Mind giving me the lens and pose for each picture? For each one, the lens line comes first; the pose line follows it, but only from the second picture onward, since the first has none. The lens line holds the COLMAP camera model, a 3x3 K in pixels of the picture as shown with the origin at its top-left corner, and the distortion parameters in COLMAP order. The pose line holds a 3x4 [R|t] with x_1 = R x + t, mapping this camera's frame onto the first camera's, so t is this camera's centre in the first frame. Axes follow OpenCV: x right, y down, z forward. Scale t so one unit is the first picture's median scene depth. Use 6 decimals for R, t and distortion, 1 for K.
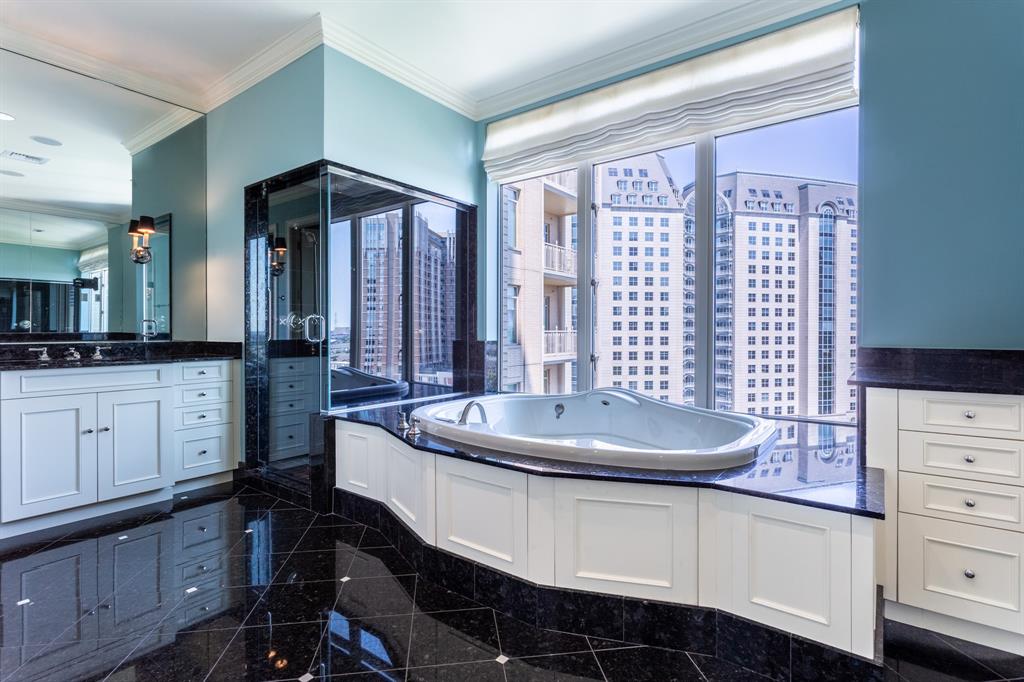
lens RADIAL K [[499.6, 0, 512.9], [0, 499.6, 334.9], [0, 0, 1]] dist [-0.000358, 0.000224]
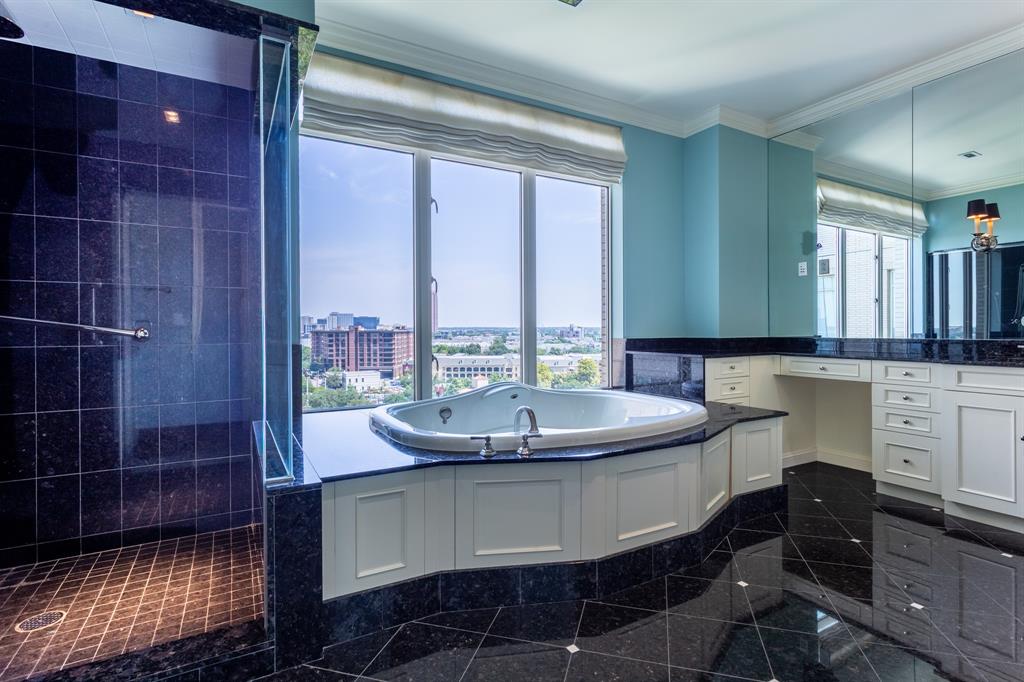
lens RADIAL K [[499.6, 0, 511.7], [0, 499.6, 335.7], [0, 0, 1]] dist [-0.000358, 0.000224]
pose [[0.405317, -0.015749, 0.914041, -0.824503], [0.012521, 0.999853, 0.011675, -0.007811], [-0.914091, 0.006713, 0.405454, 0.584385]]
